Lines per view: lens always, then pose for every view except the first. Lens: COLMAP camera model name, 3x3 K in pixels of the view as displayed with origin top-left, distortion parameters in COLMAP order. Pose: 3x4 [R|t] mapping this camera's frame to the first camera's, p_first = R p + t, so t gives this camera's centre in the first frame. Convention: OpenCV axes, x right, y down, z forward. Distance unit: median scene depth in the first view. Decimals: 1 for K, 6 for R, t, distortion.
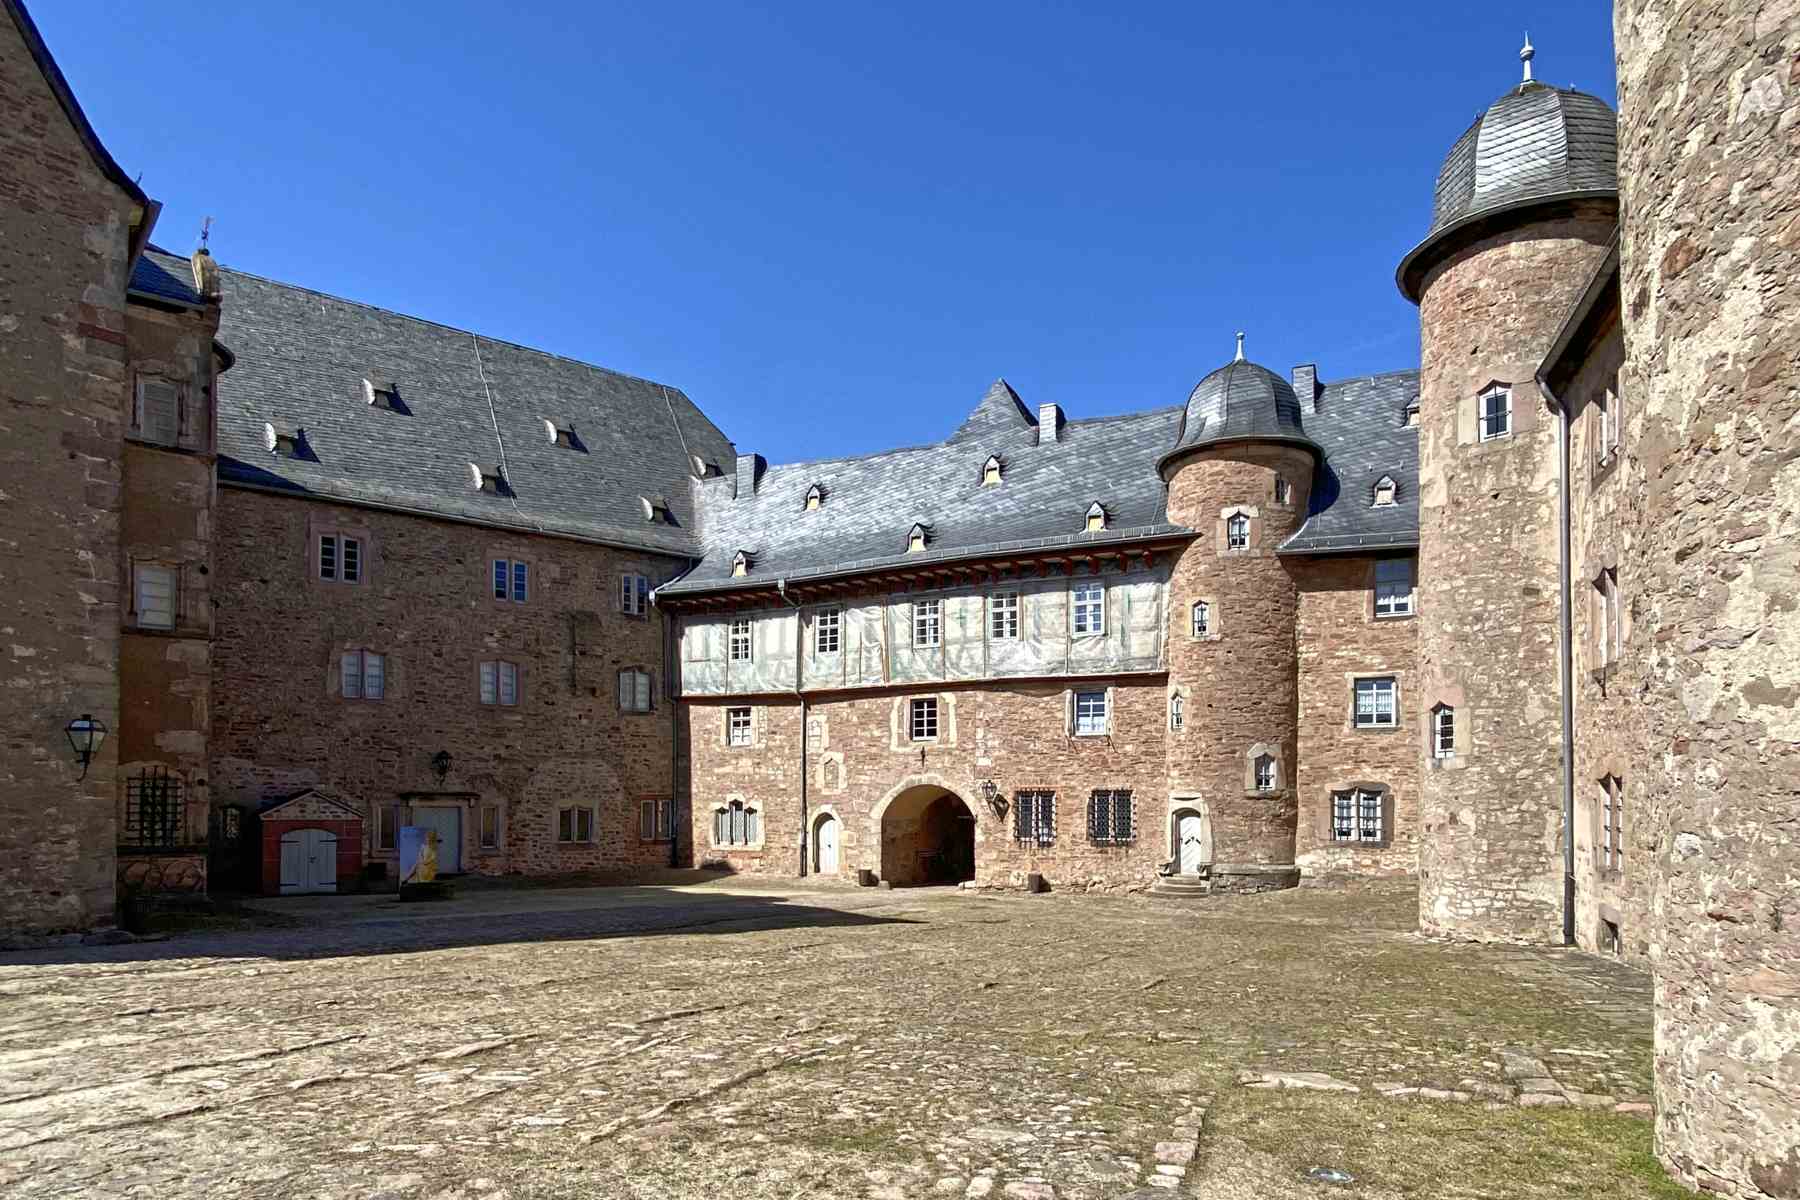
lens RADIAL K [[1089.4, 0, 906.6], [0, 1089.4, 794.8], [0, 0, 1]] dist [-0.004727, -0.005319]
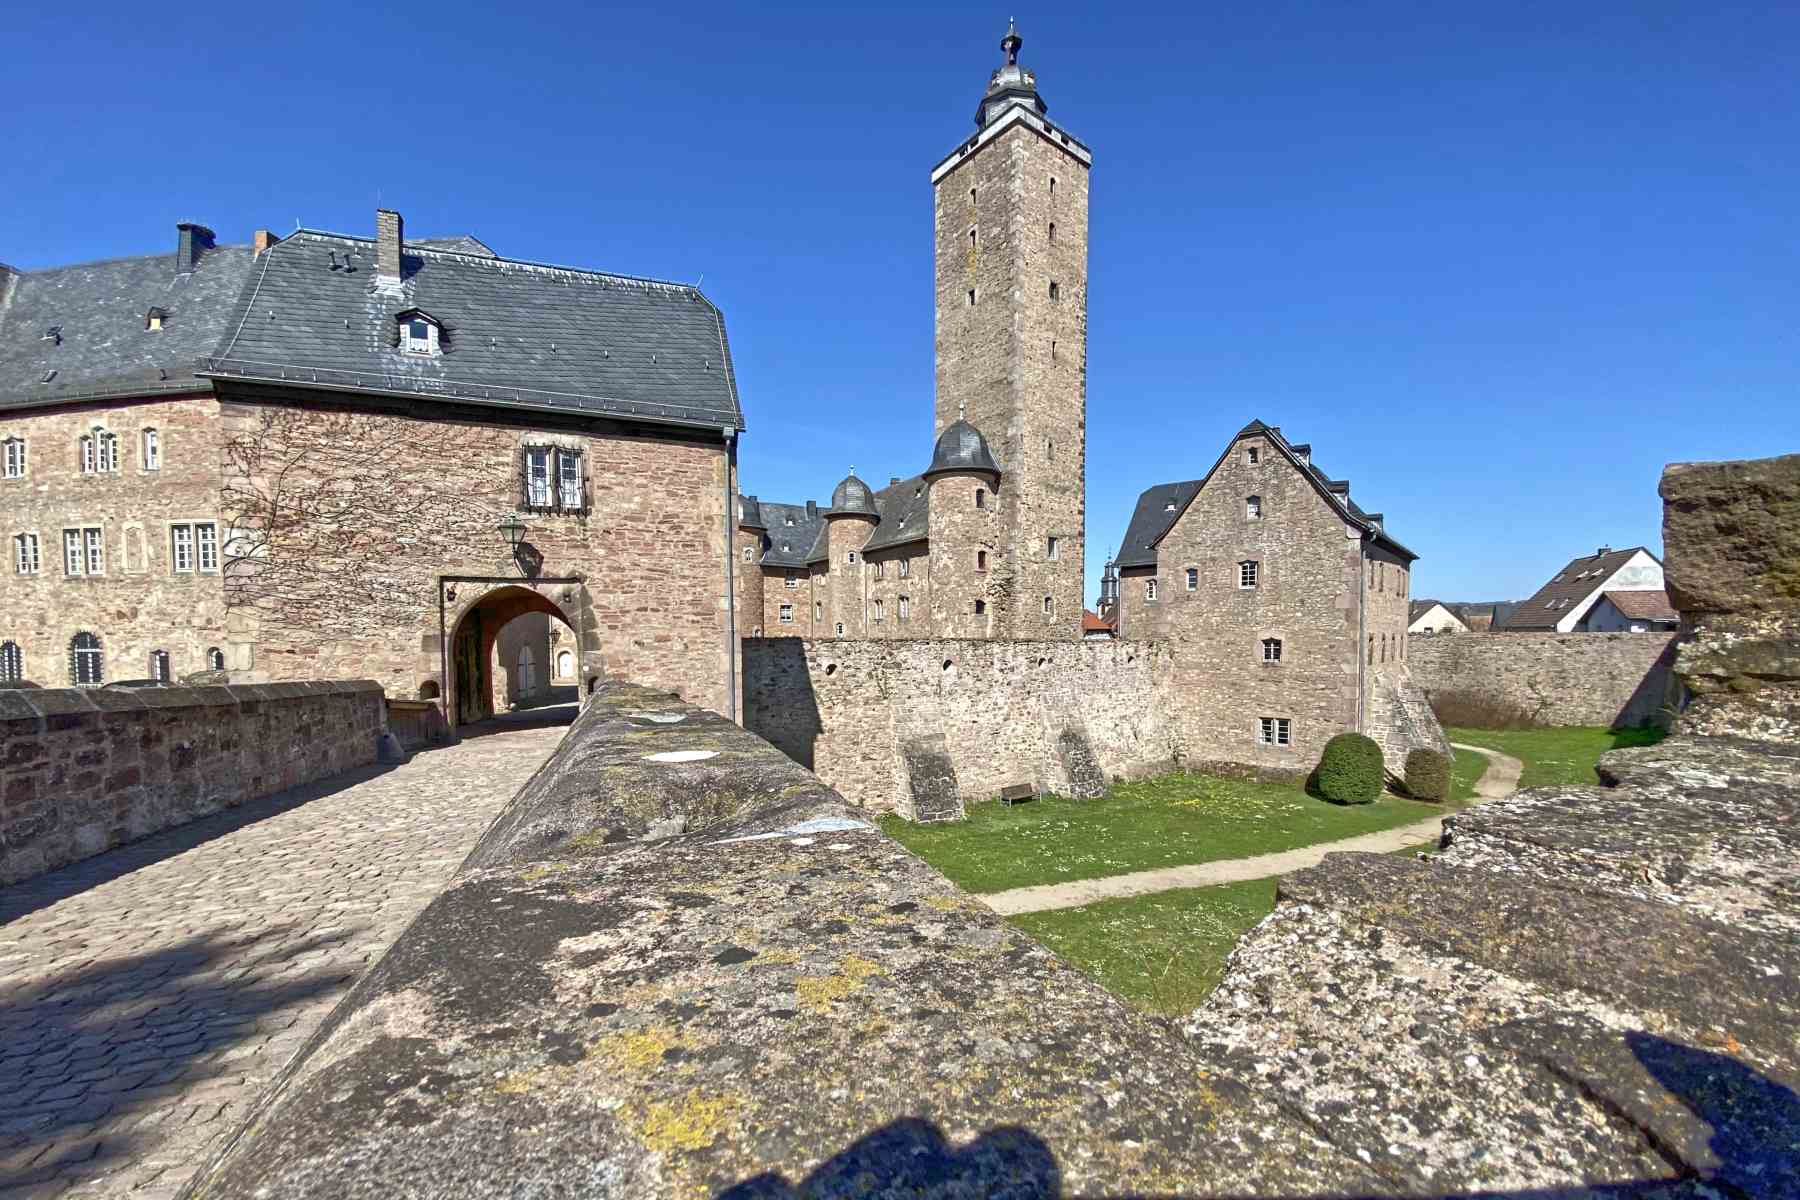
lens RADIAL K [[726.1, 0, 892.3], [0, 726.1, 670.8], [0, 0, 1]] dist [0.012094, -0.004662]
pose [[0.670669, -0.050813, 0.740015, -0.954351], [0.001736, 0.997756, 0.066938, -0.055027], [-0.741755, -0.043608, 0.669252, -0.685573]]
